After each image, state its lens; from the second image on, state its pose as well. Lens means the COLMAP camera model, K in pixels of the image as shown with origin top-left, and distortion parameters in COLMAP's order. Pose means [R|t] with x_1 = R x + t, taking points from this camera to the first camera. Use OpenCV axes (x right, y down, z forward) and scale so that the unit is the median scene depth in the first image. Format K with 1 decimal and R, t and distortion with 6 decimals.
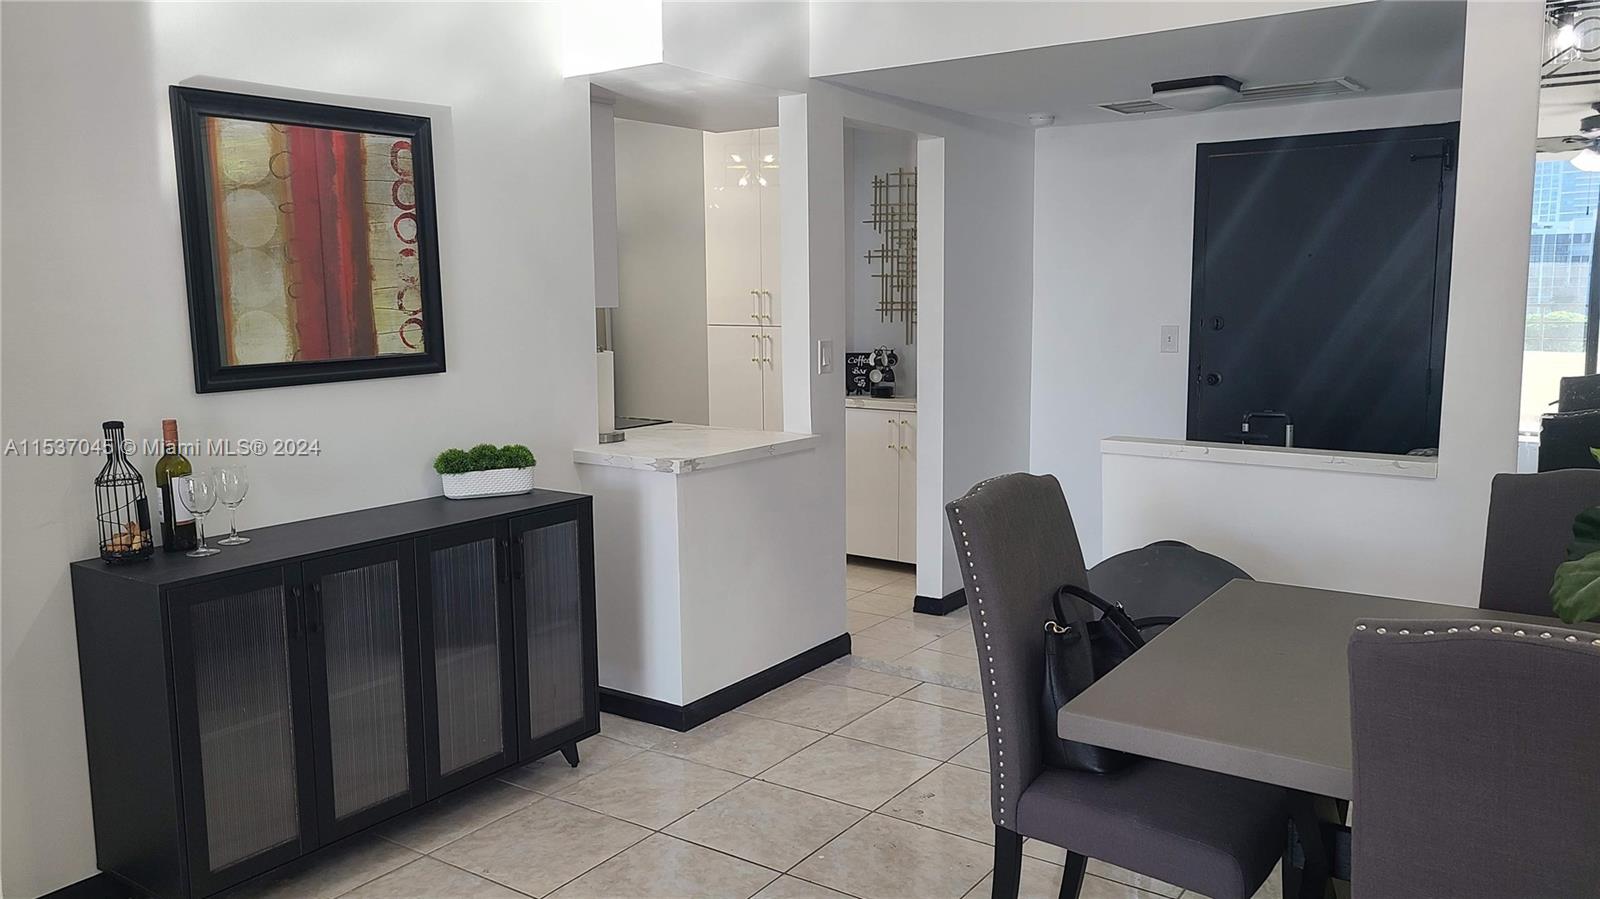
lens RADIAL K [[1207.2, 0, 799.0], [0, 1207.2, 452.9], [0, 0, 1]] dist [0.045419, 0.000843]
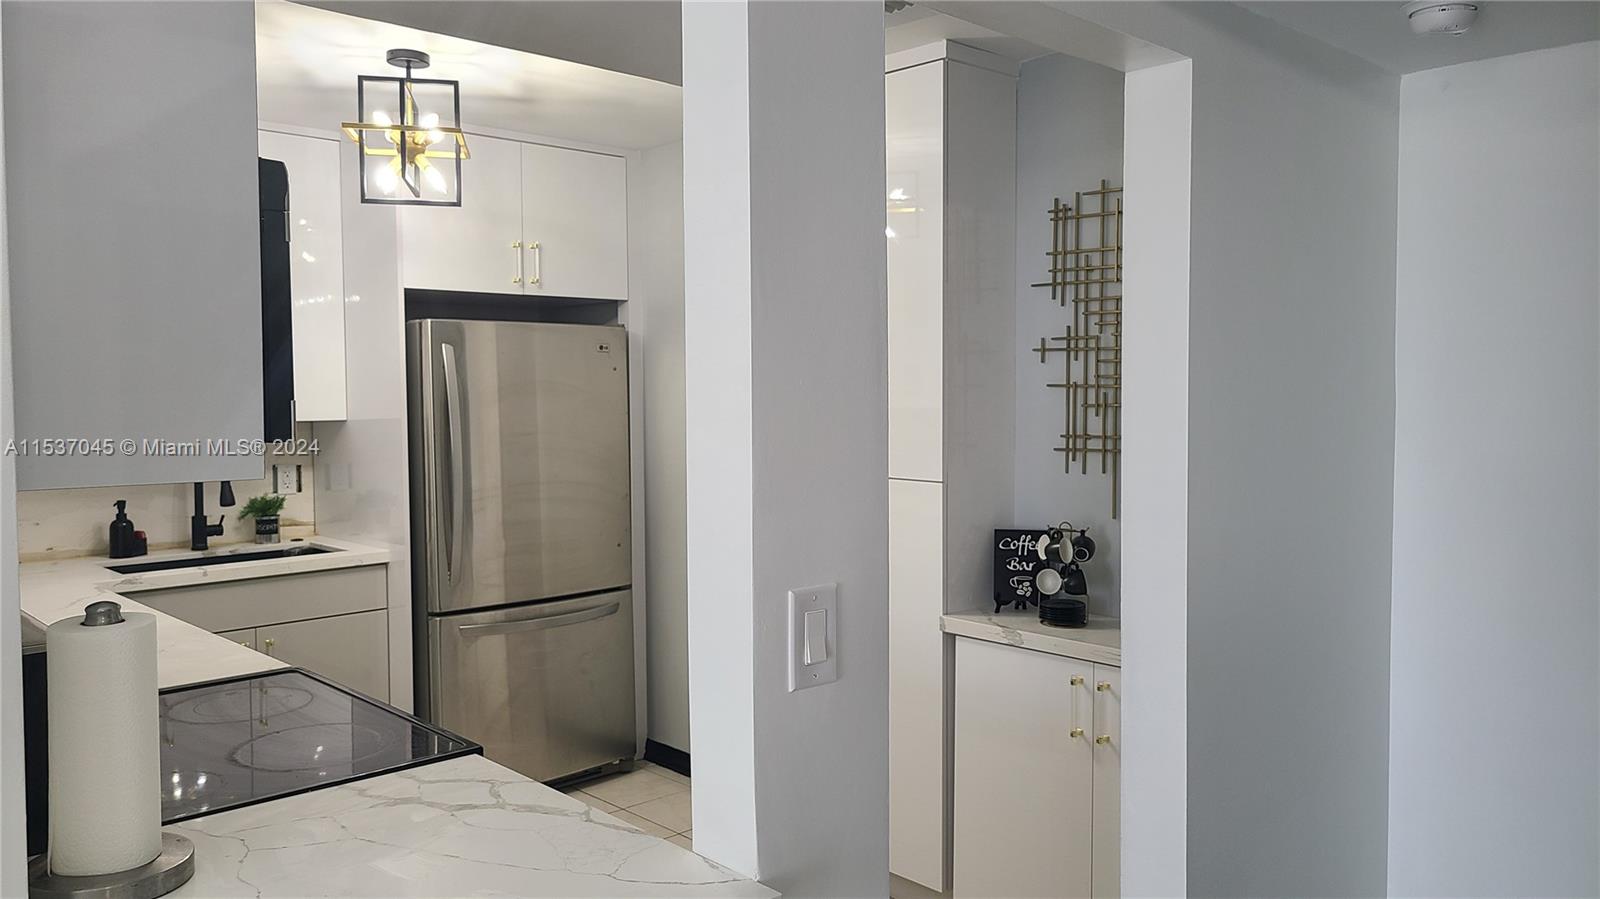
lens RADIAL K [[1207.2, 0, 796.9], [0, 1207.2, 442.6], [0, 0, 1]] dist [0.045419, 0.000843]
pose [[0.981222, 0.015732, -0.192237, 0.055674], [-0.033073, 0.995630, -0.087332, -0.072640], [0.190023, 0.092050, 0.977455, 0.470039]]
